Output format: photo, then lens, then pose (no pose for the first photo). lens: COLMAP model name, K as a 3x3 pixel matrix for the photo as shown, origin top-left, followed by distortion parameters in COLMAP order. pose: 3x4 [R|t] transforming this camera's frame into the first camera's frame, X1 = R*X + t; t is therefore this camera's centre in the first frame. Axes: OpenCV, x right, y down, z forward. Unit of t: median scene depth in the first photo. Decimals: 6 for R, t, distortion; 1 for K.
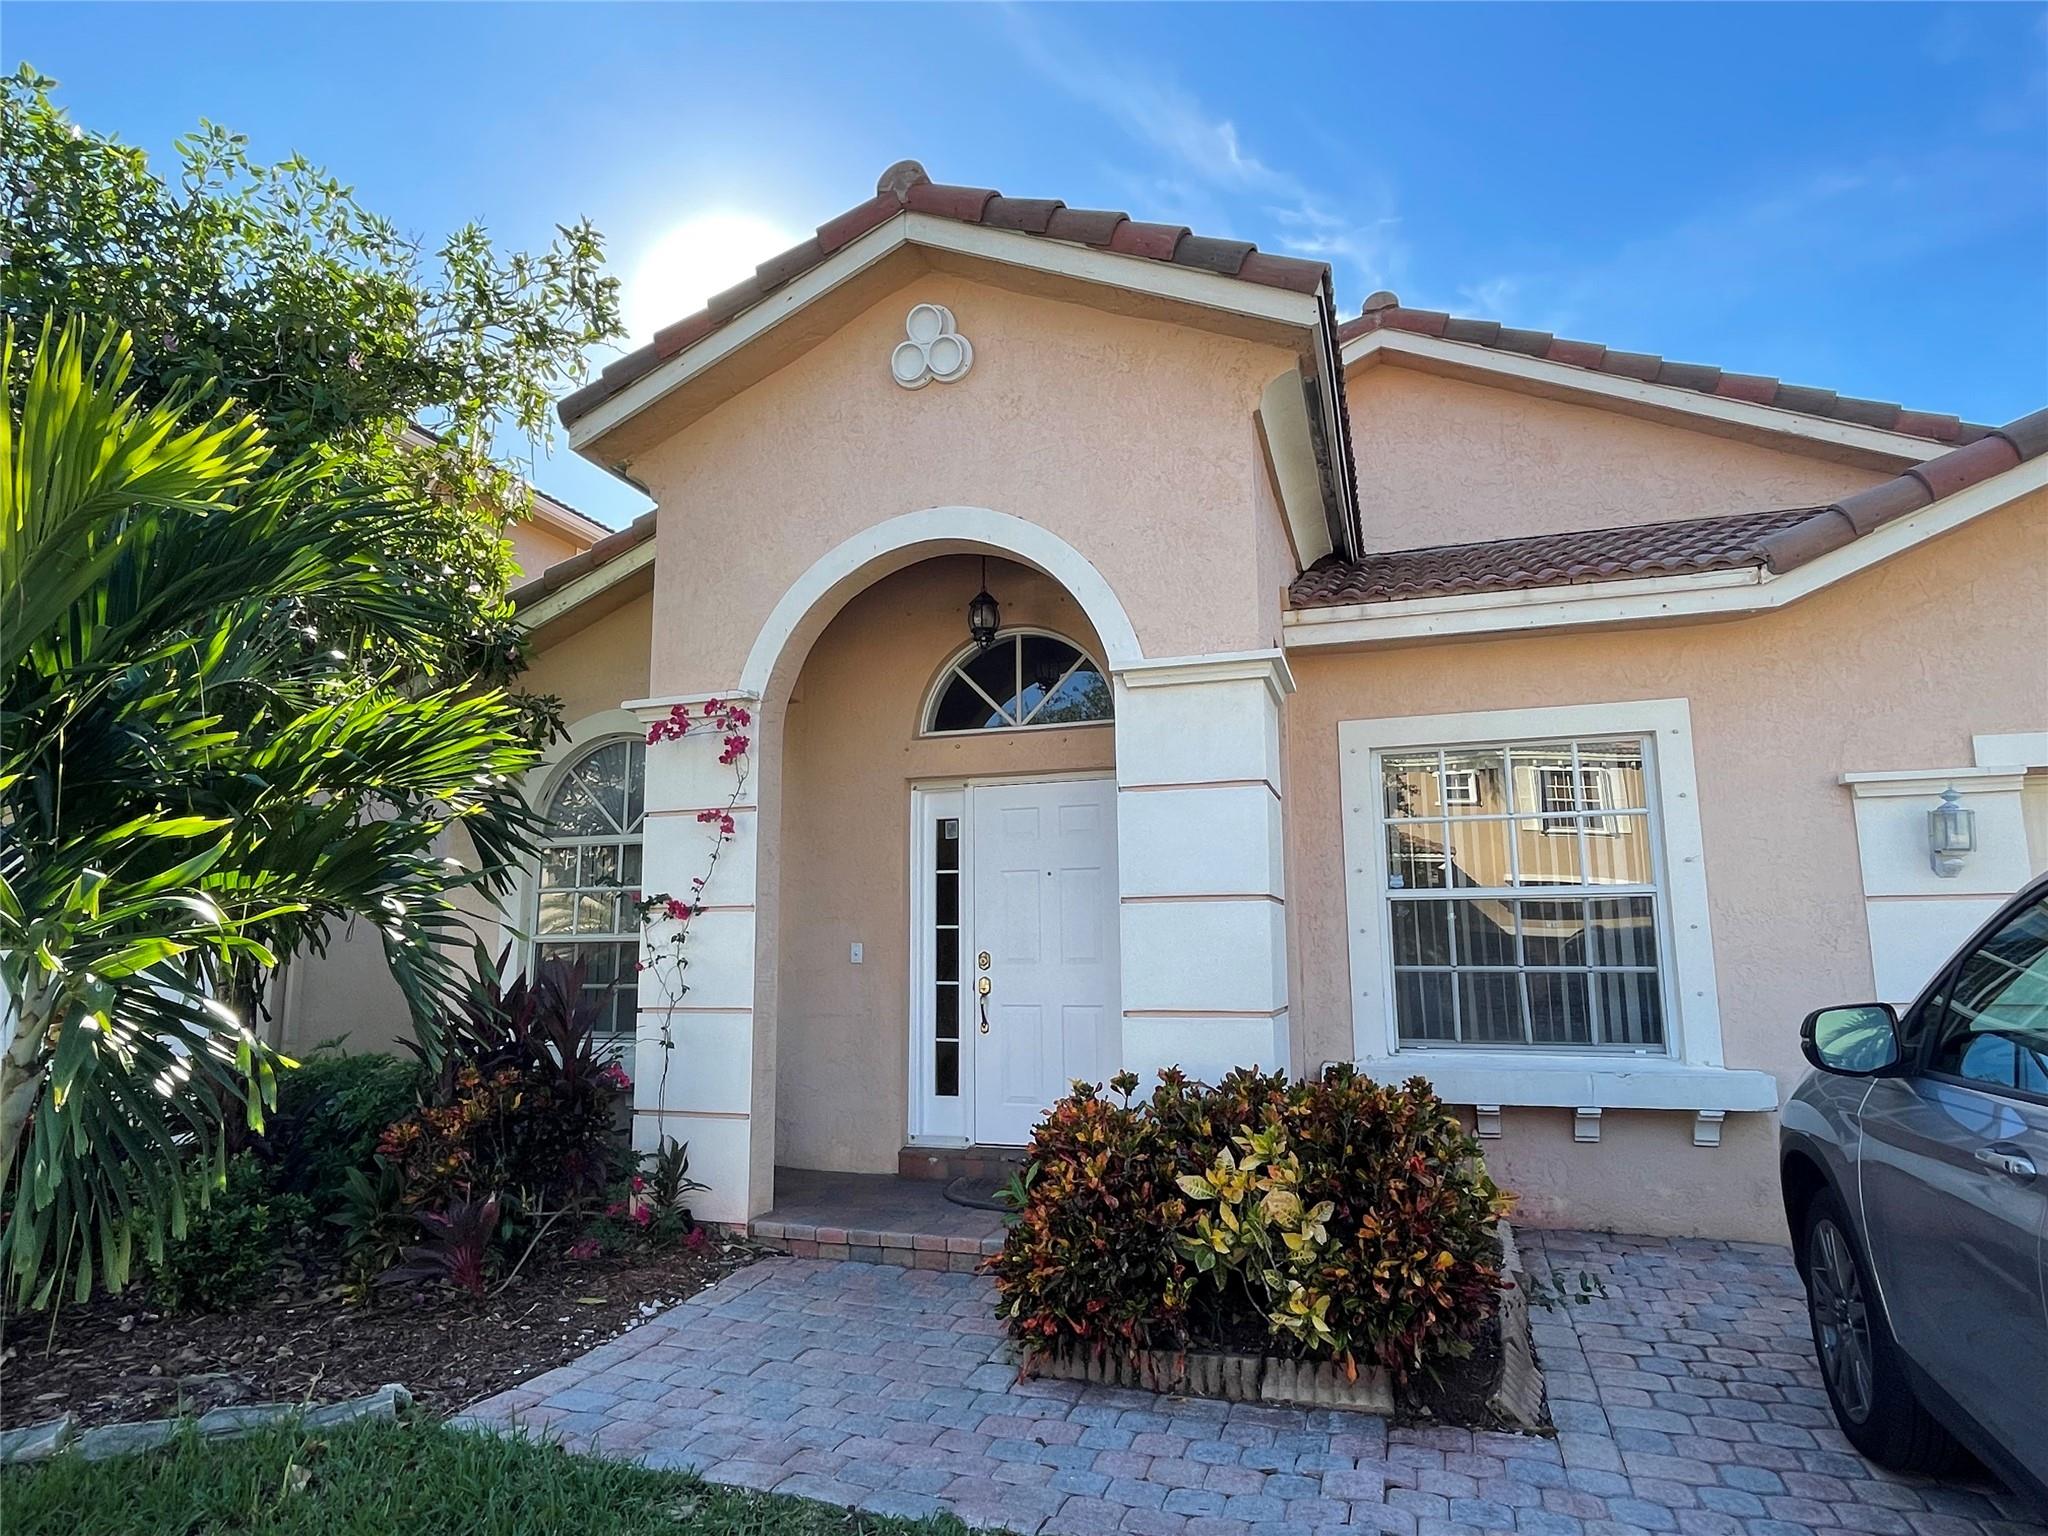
lens RADIAL K [[1154.9, 0, 1019.7], [0, 1154.9, 788.8], [0, 0, 1]] dist [-0.005519, -0.001115]
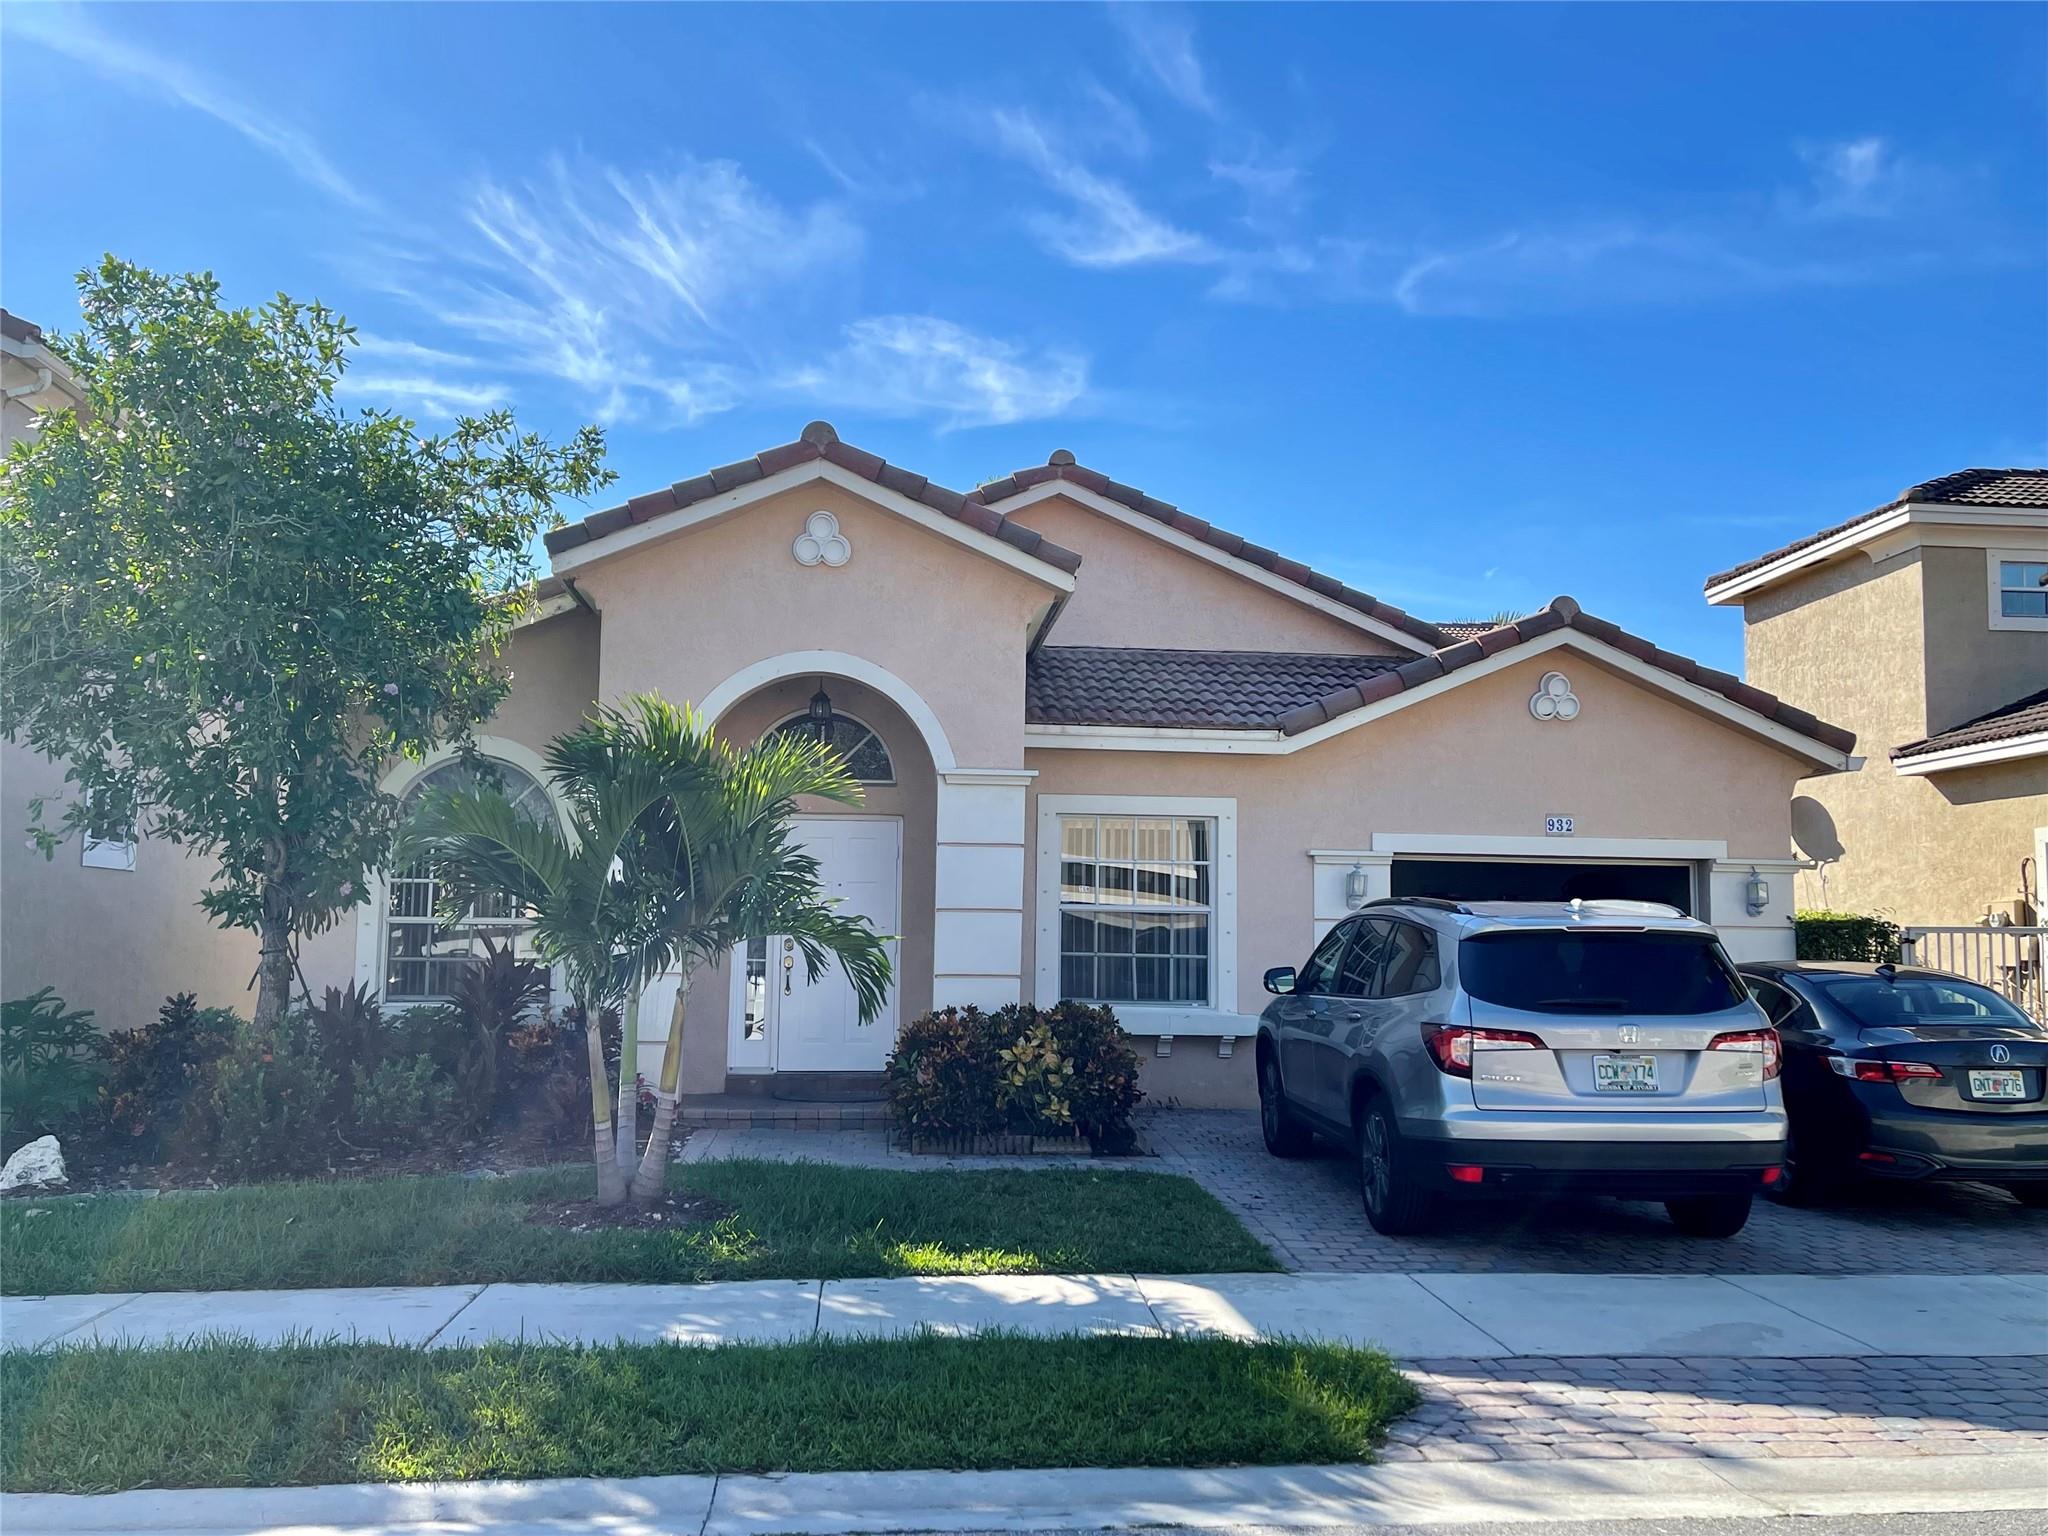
lens RADIAL K [[1763.8, 0, 1024.4], [0, 1763.8, 867.5], [0, 0, 1]] dist [0.062181, -0.007832]
pose [[0.914573, 0.036106, 0.402806, -0.787590], [-0.075524, 0.993733, 0.082403, -0.177101], [-0.397307, -0.105785, 0.911568, -1.318477]]
